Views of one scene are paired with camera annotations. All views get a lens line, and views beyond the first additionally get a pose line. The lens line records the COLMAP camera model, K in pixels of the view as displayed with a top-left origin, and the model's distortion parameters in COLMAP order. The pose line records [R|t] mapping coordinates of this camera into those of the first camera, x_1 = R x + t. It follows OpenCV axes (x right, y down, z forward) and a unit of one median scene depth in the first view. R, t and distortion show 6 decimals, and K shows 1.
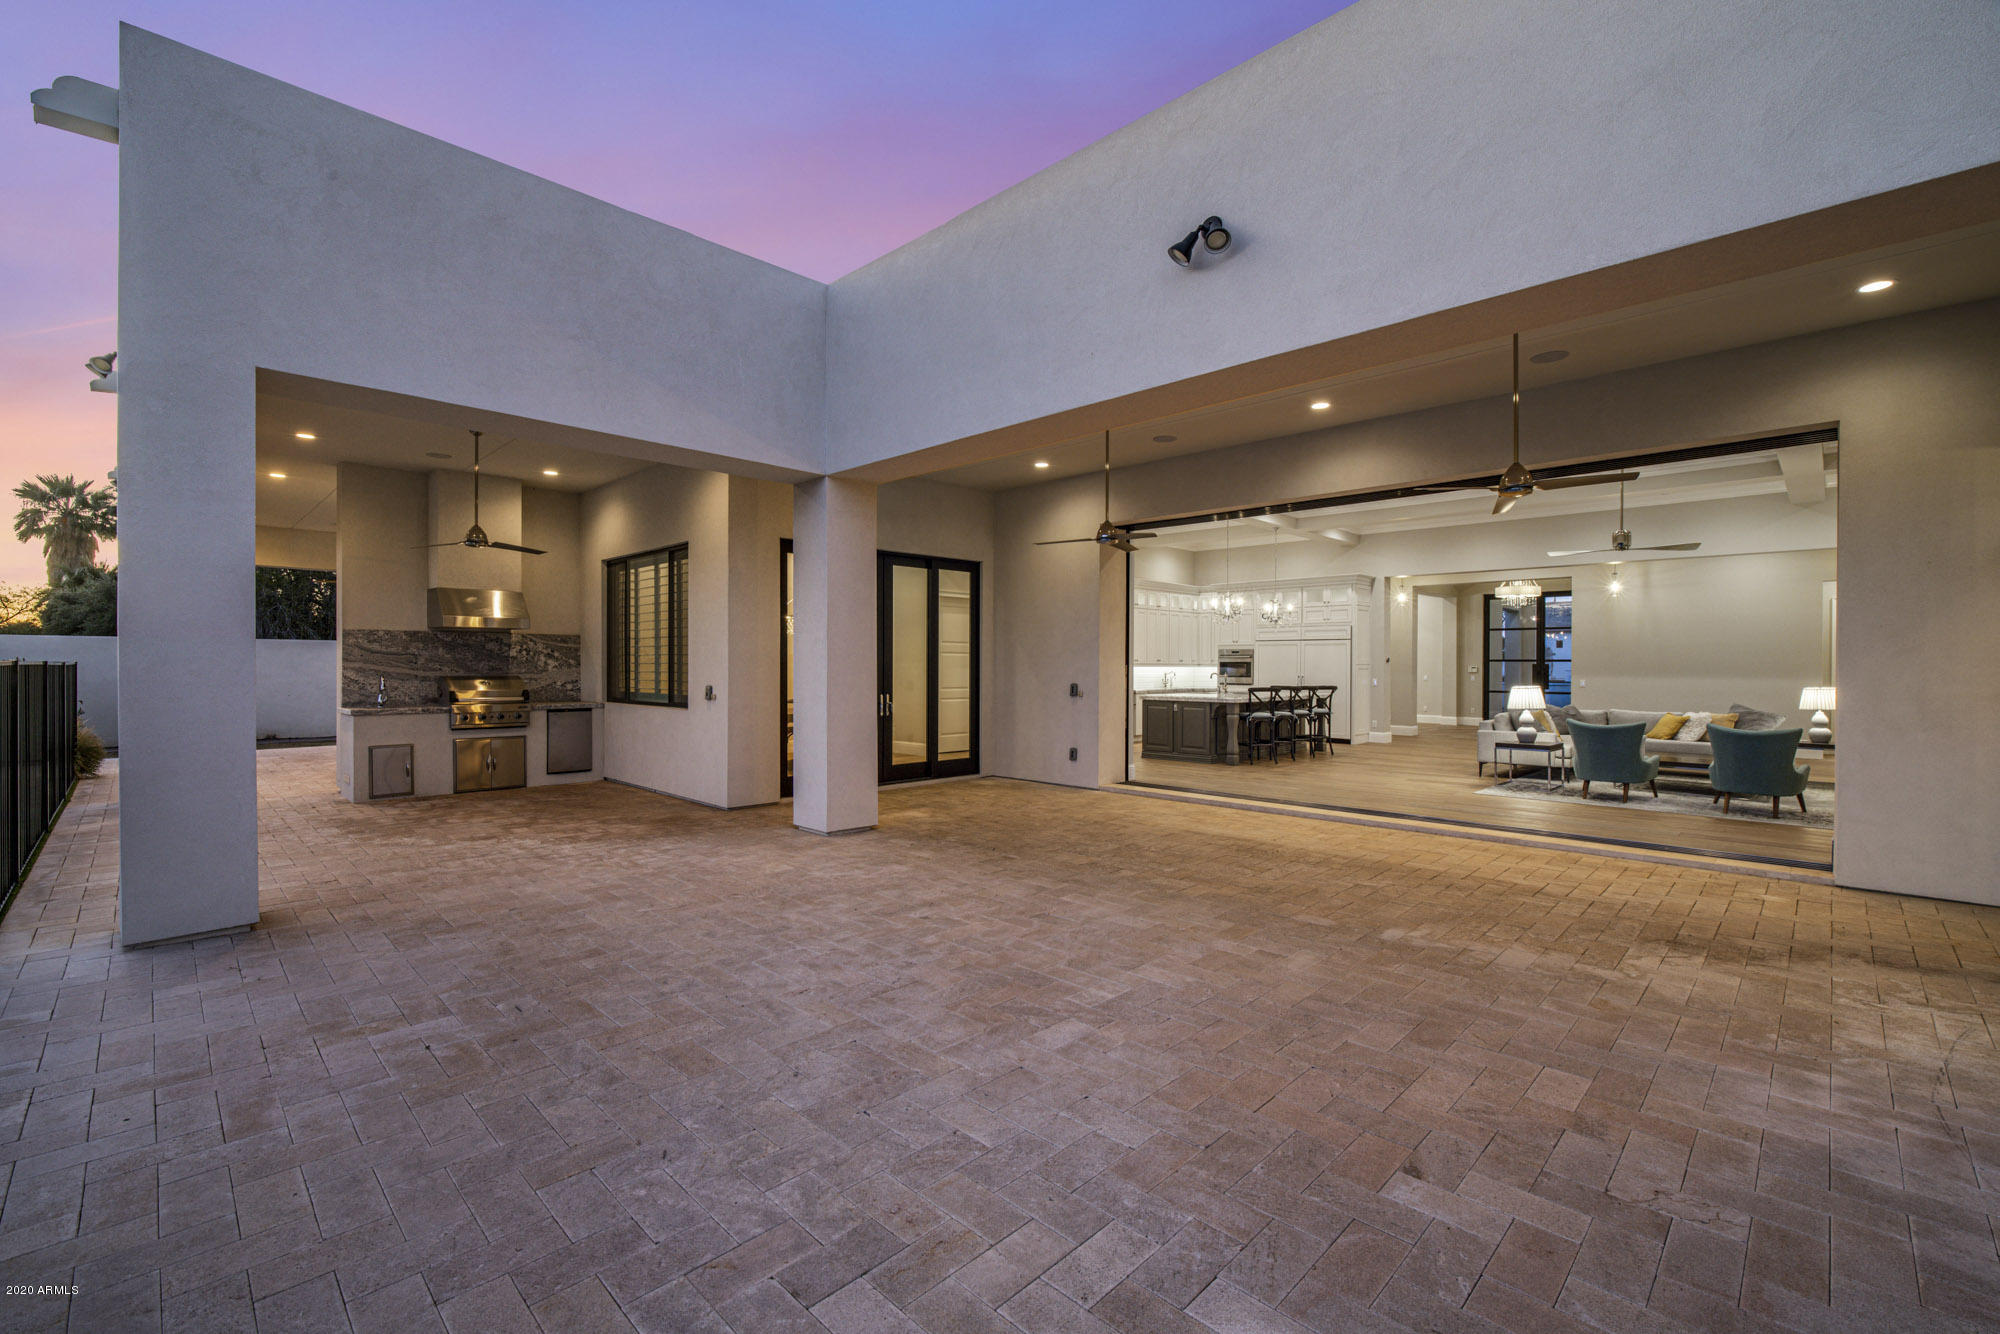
lens RADIAL K [[852.9, 0, 989.9], [0, 852.9, 669.4], [0, 0, 1]] dist [-0.013654, 0.002012]
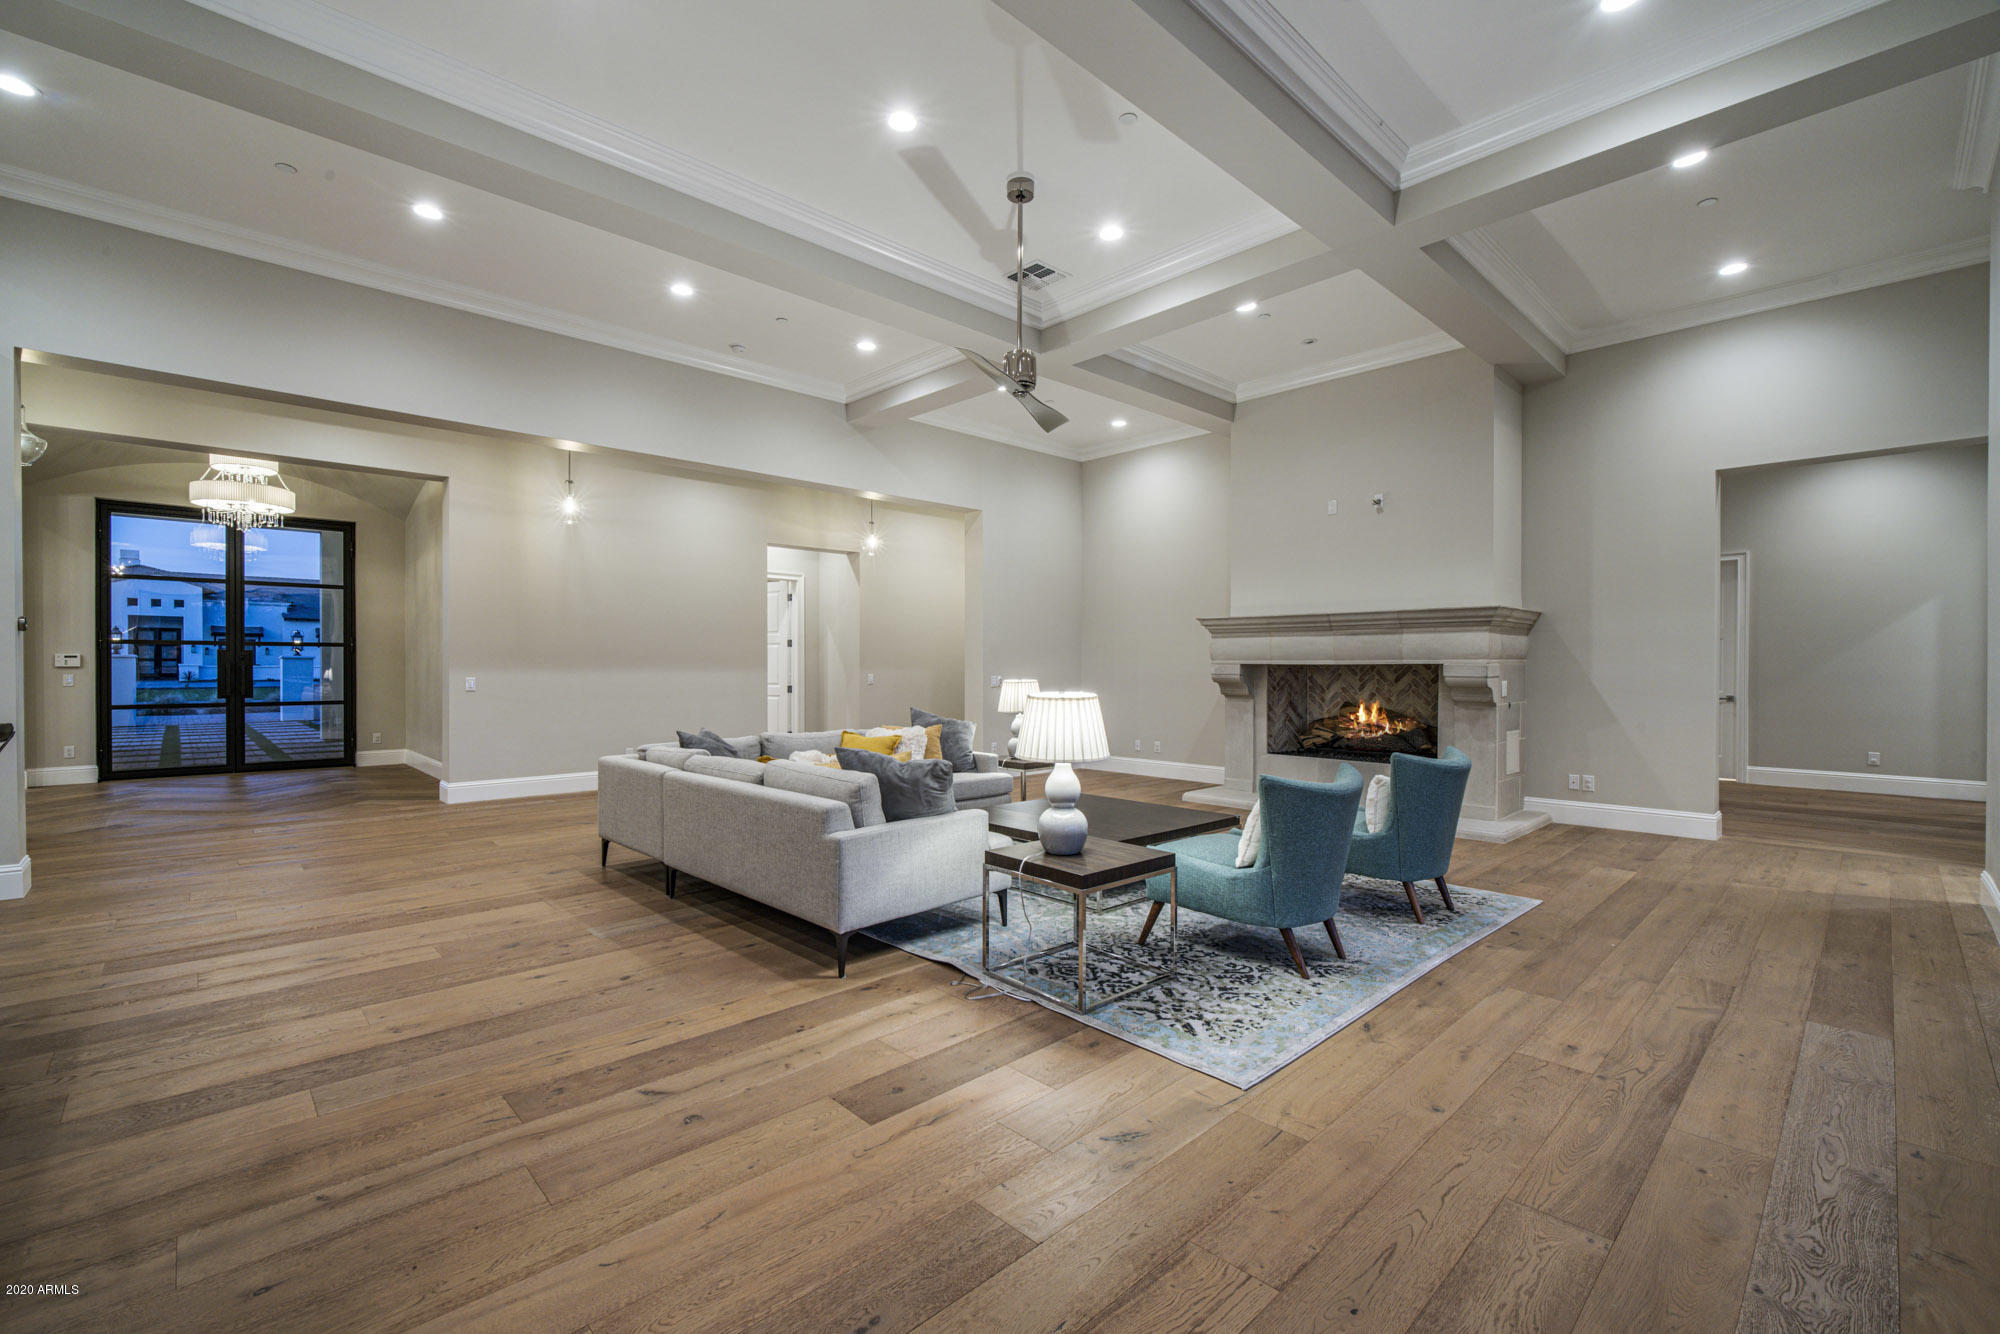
lens RADIAL K [[854.0, 0, 987.4], [0, 854.0, 669.3], [0, 0, 1]] dist [-0.013472, 0.001178]
pose [[0.021894, -0.007654, 0.999731, 0.273714], [0.004052, 0.999963, 0.007567, 0.006798], [-0.999752, 0.003885, 0.021924, 1.004184]]
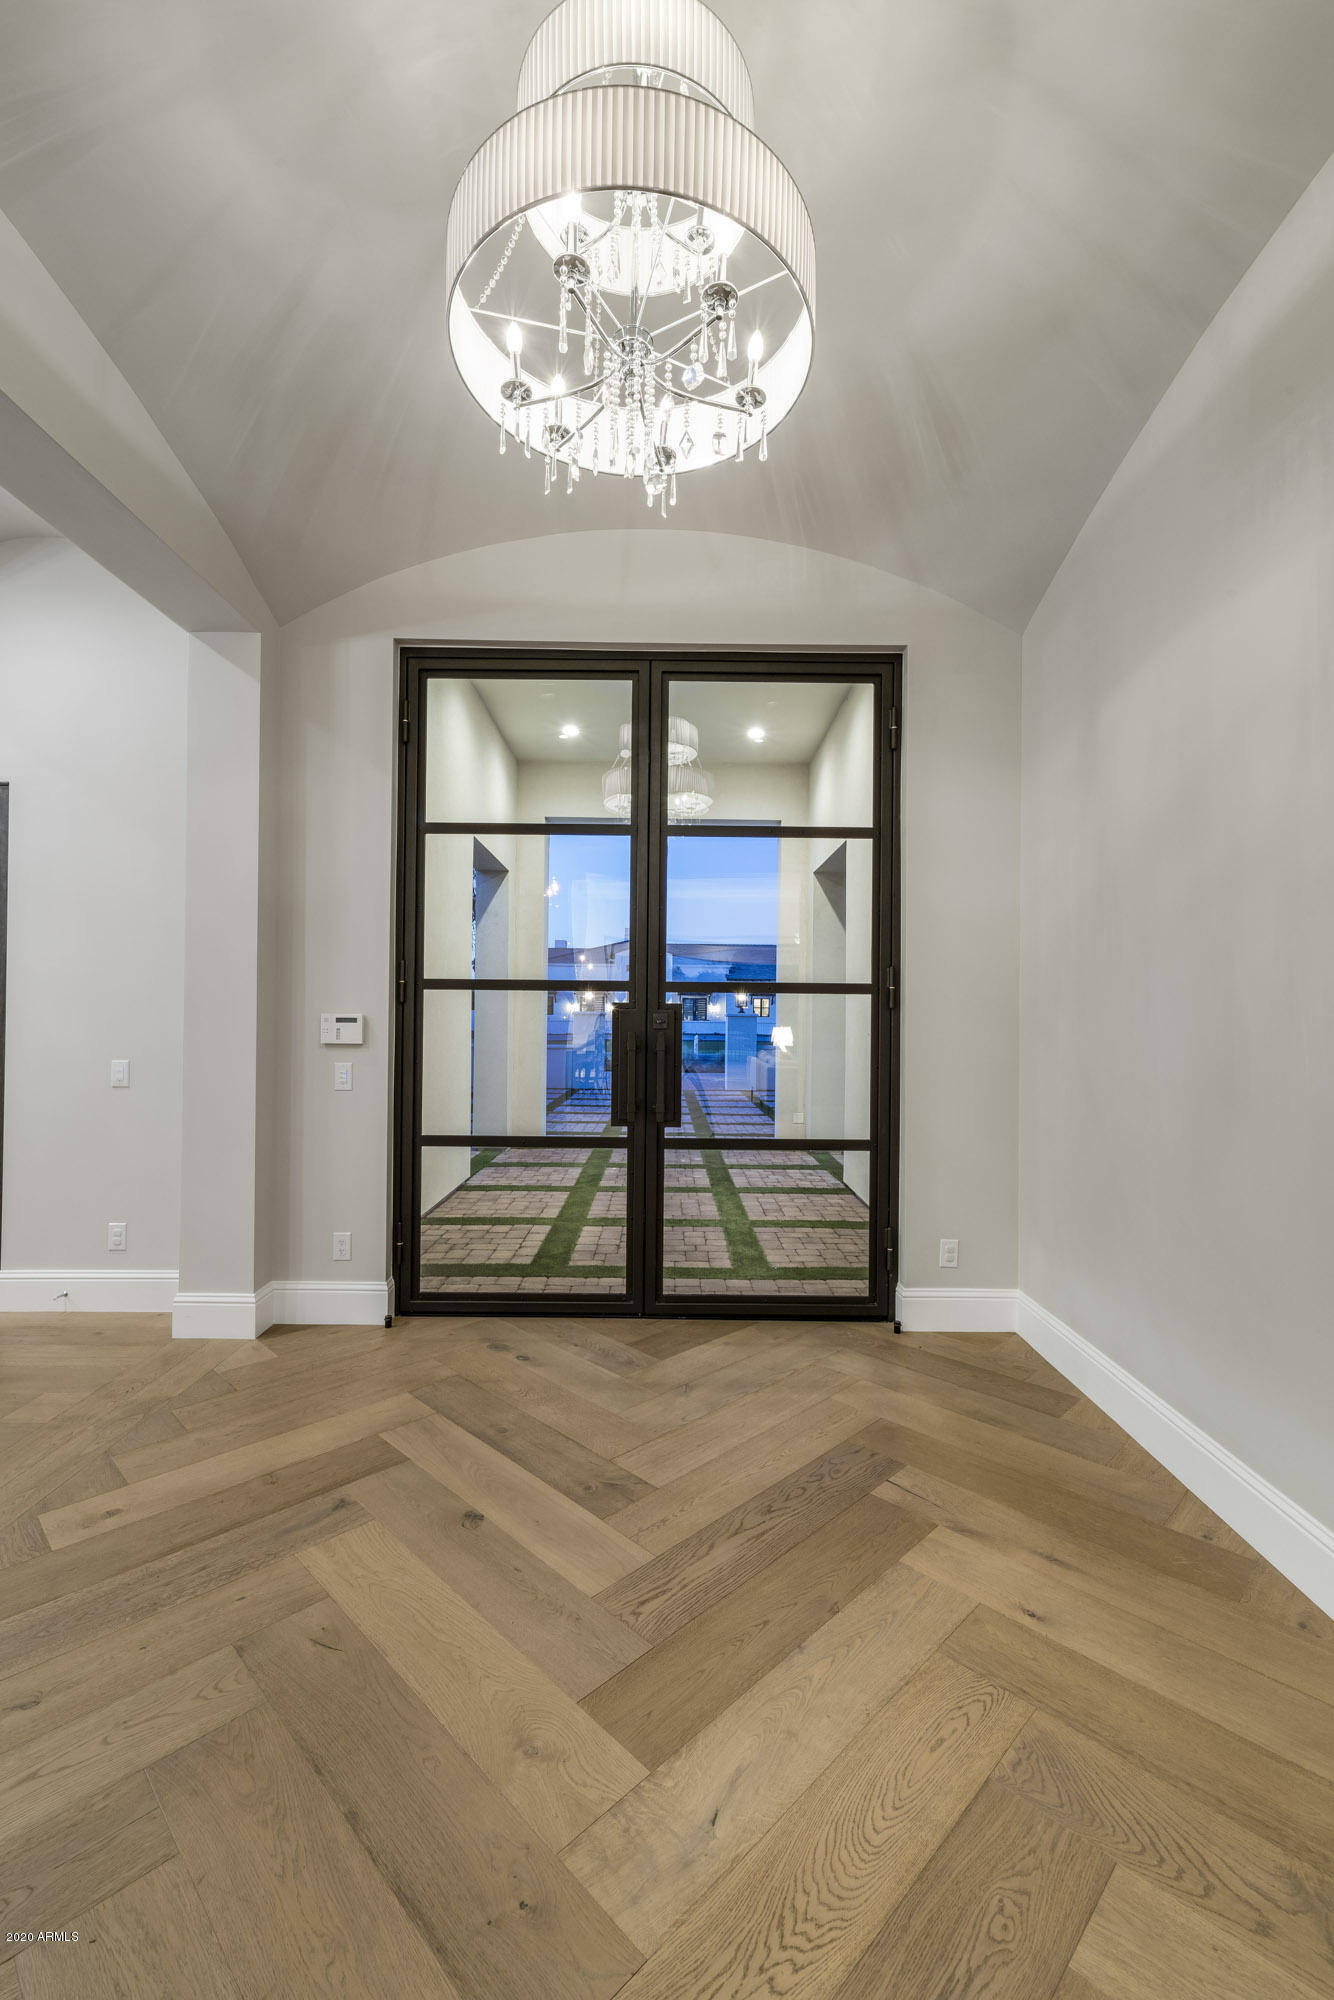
lens RADIAL K [[854.0, 0, 667.0], [0, 854.0, 1000.0], [0, 0, 1]] dist [-0.013472, 0.001178]
pose [[0.702135, 0.006790, 0.712012, 0.965346], [-0.006188, 0.999975, -0.003434, -0.012004], [-0.712017, -0.001995, 0.702159, 1.619294]]
